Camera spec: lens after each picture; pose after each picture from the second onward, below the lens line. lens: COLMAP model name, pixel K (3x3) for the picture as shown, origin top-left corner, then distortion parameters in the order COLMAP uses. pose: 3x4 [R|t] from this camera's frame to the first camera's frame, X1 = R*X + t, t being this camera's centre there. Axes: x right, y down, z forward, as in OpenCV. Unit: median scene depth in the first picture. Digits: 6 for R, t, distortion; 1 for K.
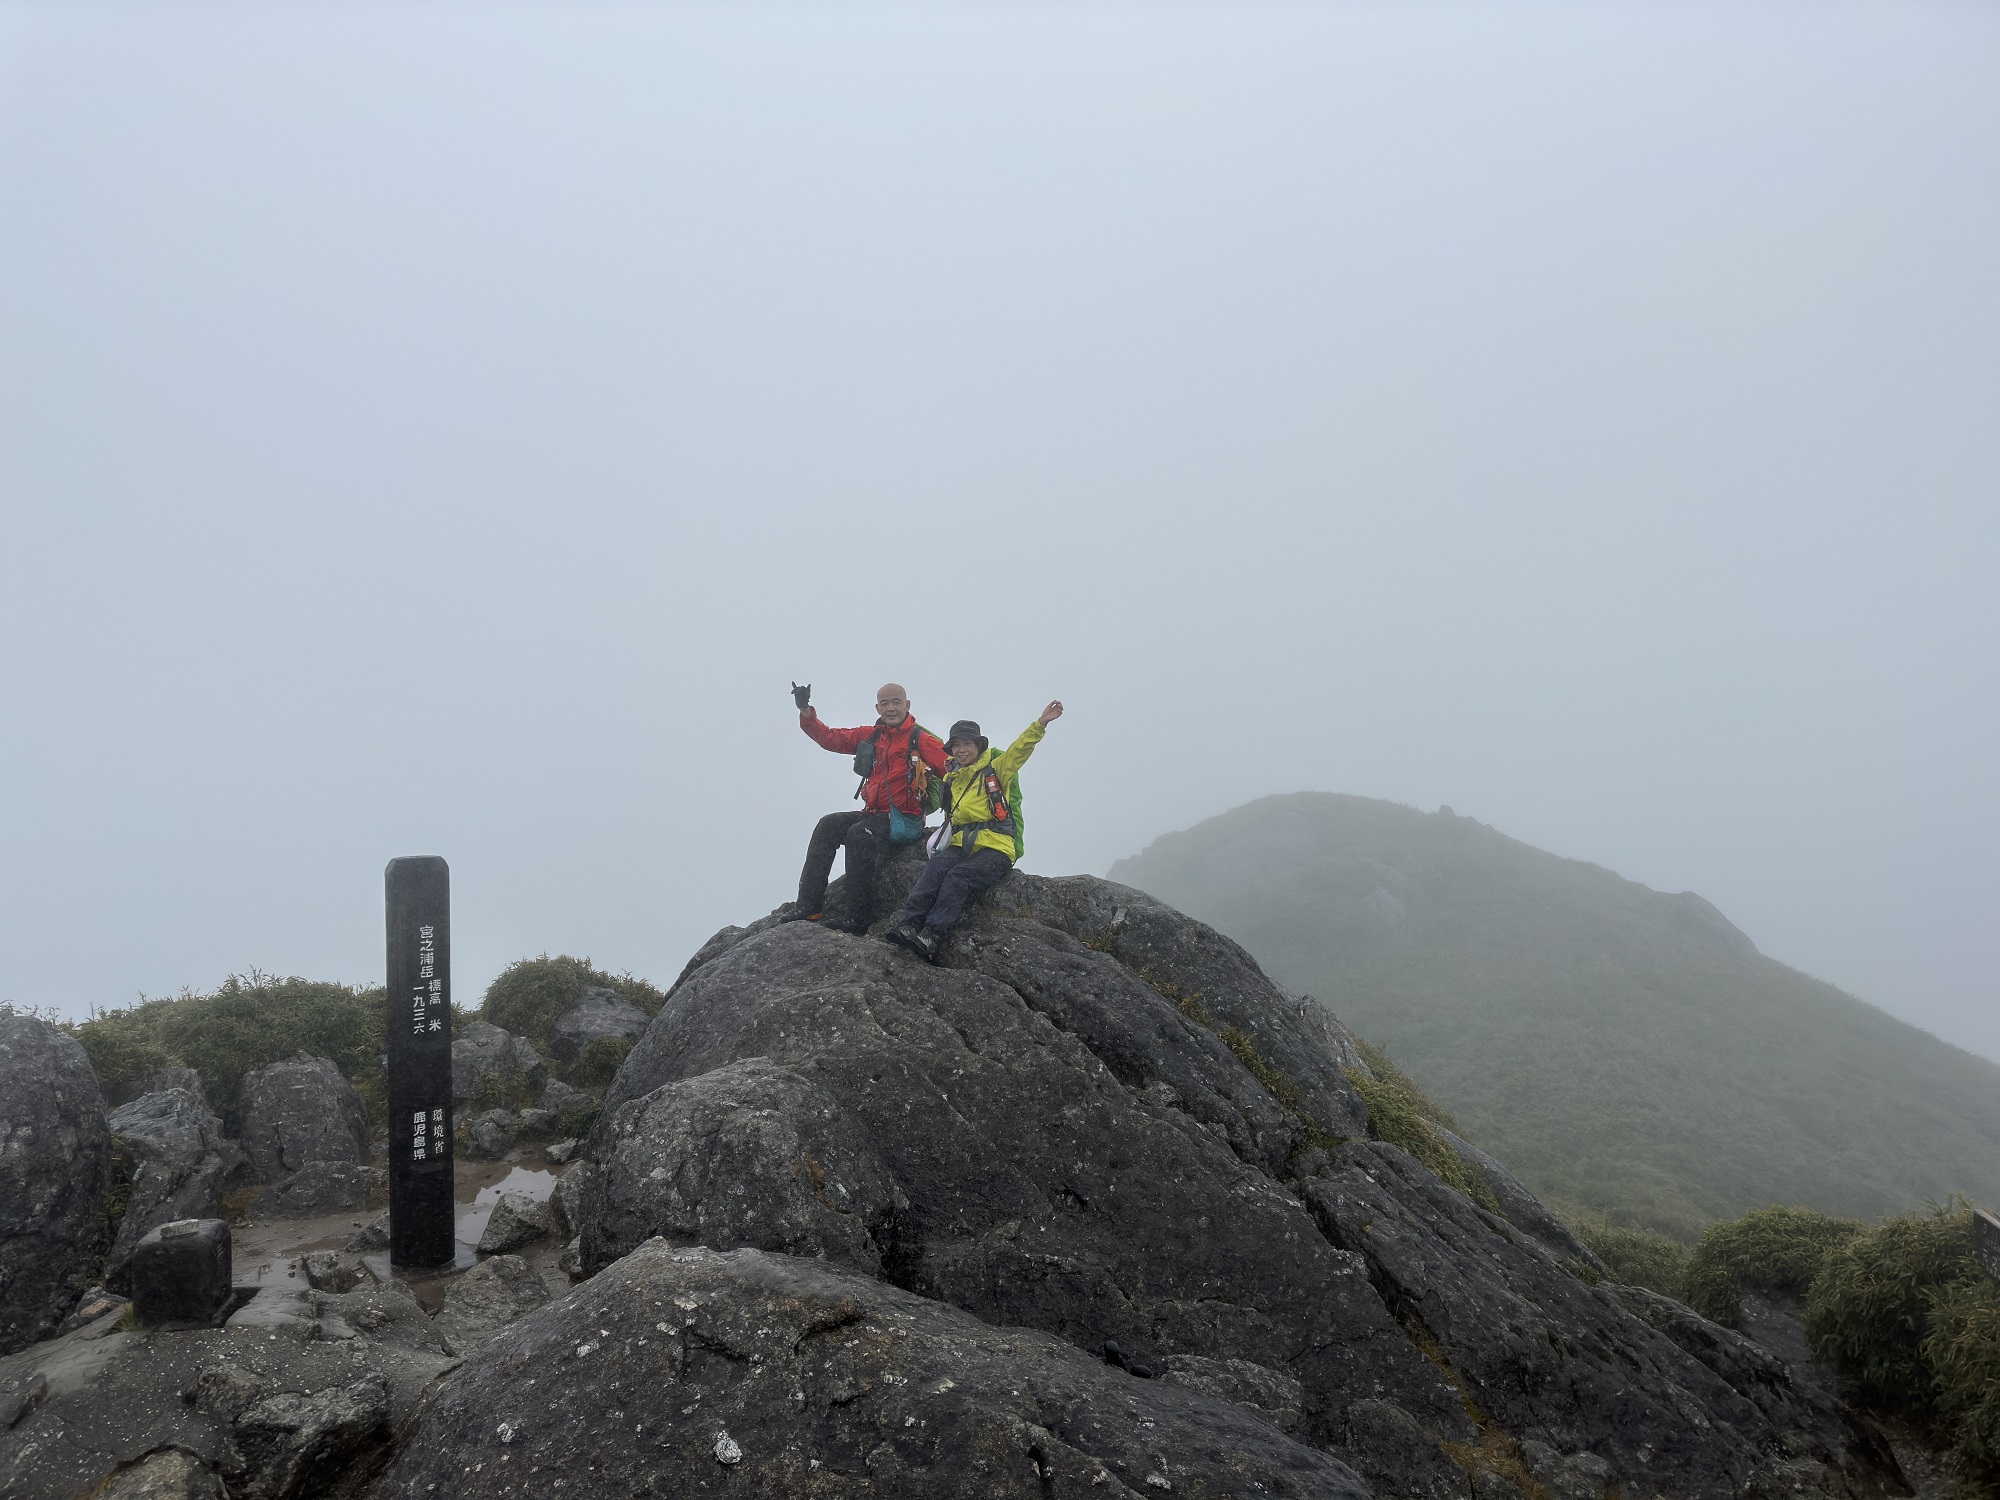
lens RADIAL K [[1379.7, 0, 968.5], [0, 1379.7, 758.8], [0, 0, 1]] dist [0.096042, -0.111804]
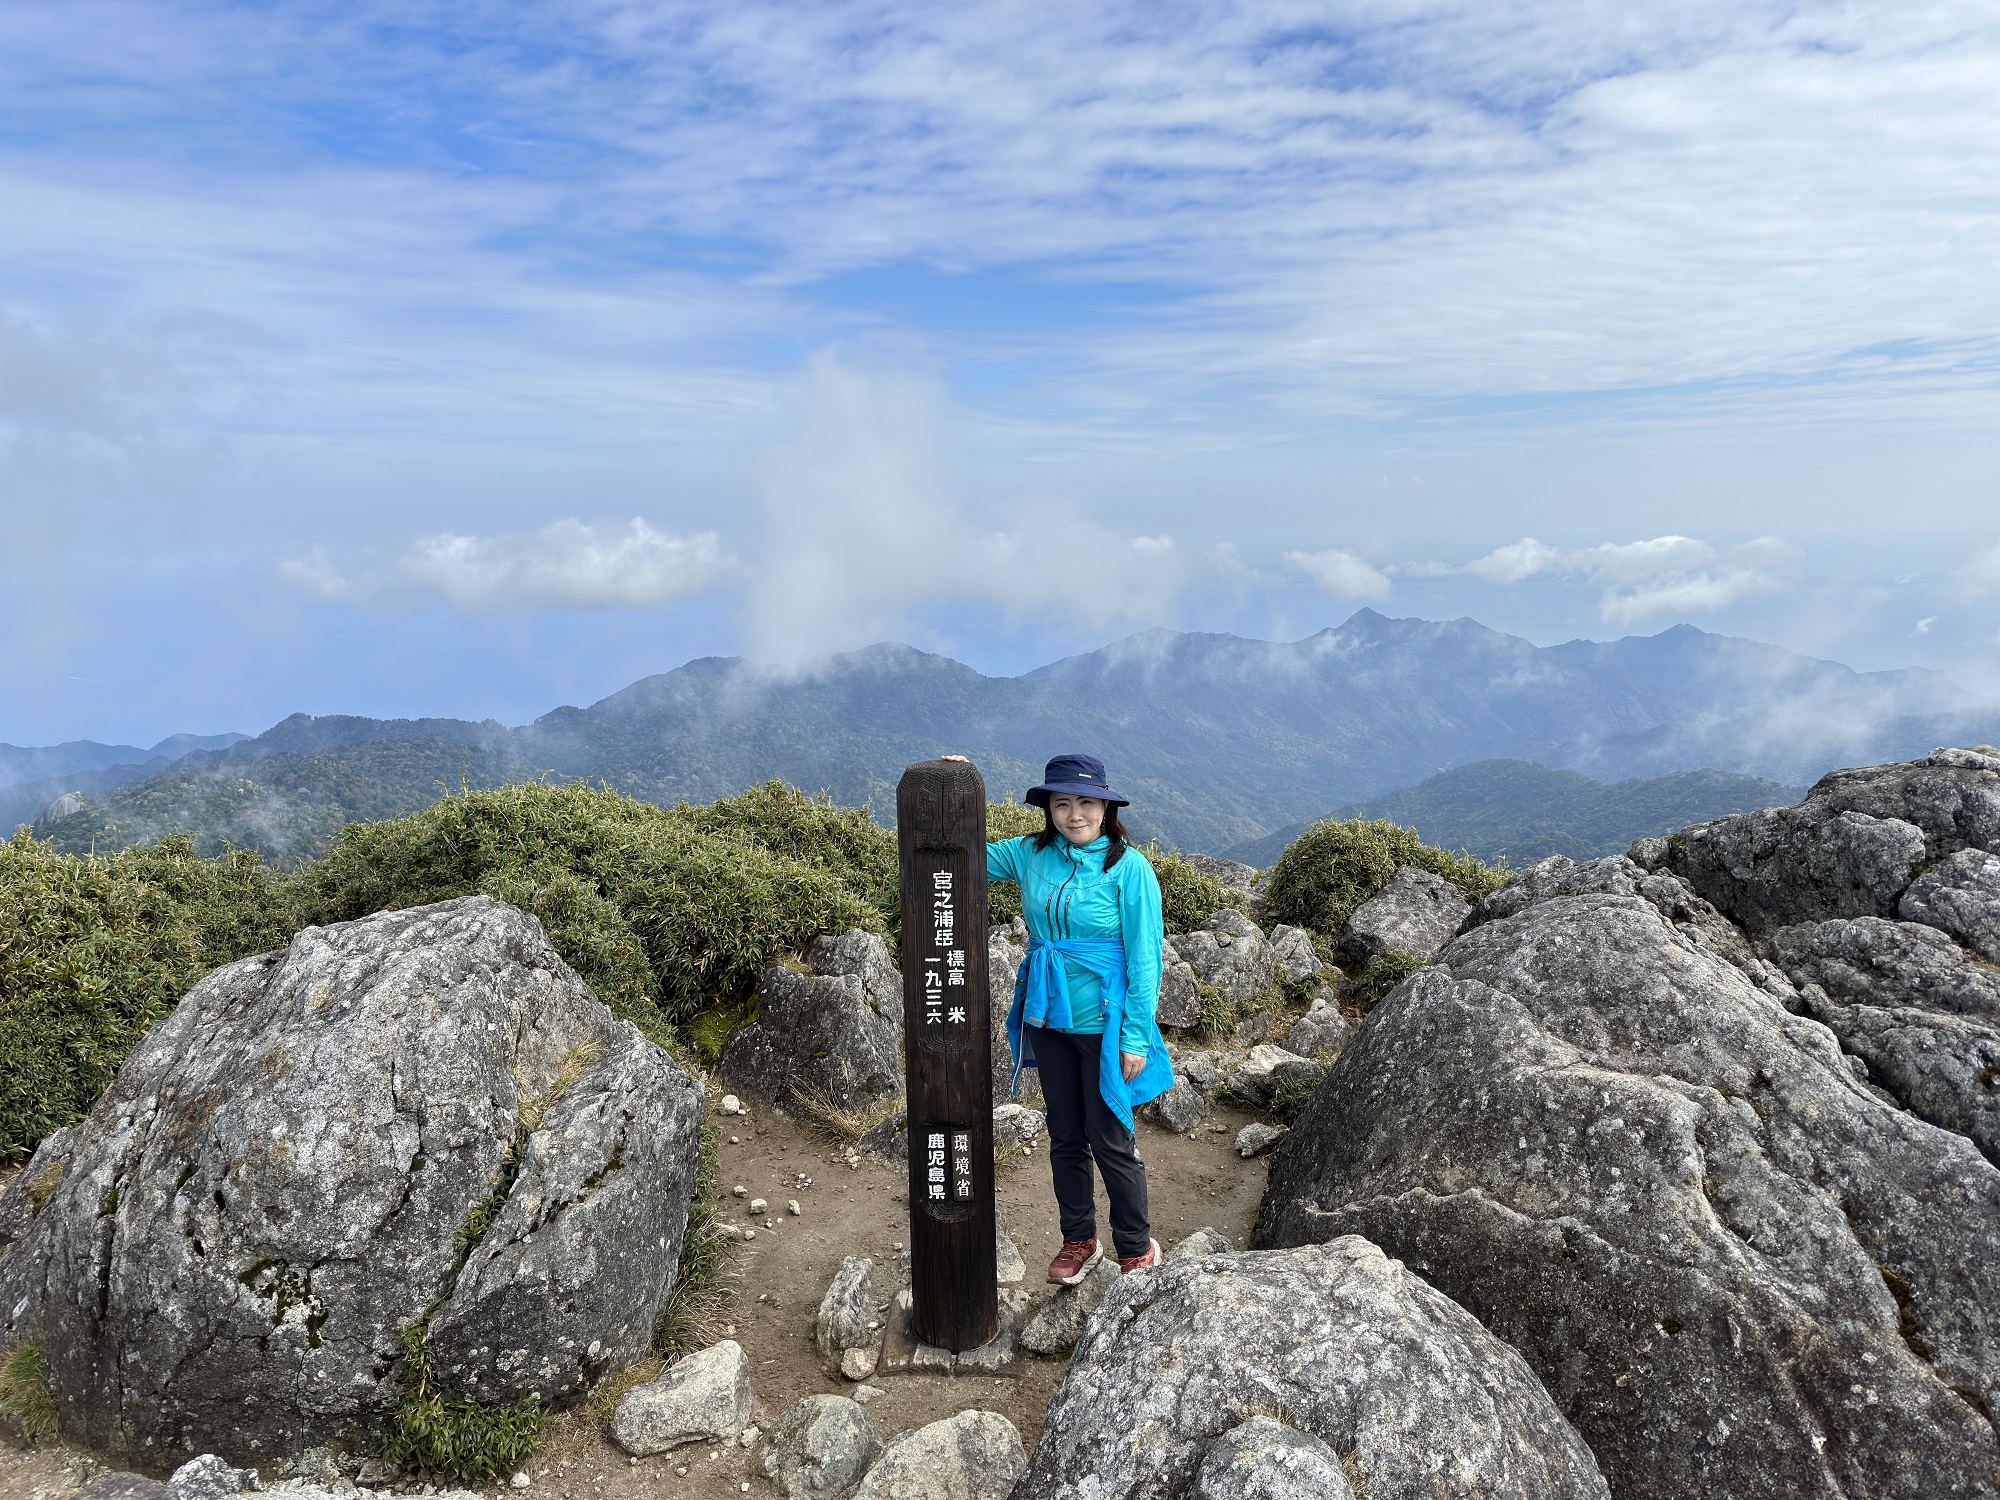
lens RADIAL K [[1437.5, 0, 1005.9], [0, 1437.5, 737.8], [0, 0, 1]] dist [0.008103, -0.002149]
pose [[0.765976, 0.118439, -0.631865, 0.051637], [-0.002197, 0.983359, 0.181660, -0.065529], [0.642865, -0.137759, 0.753490, 0.540664]]
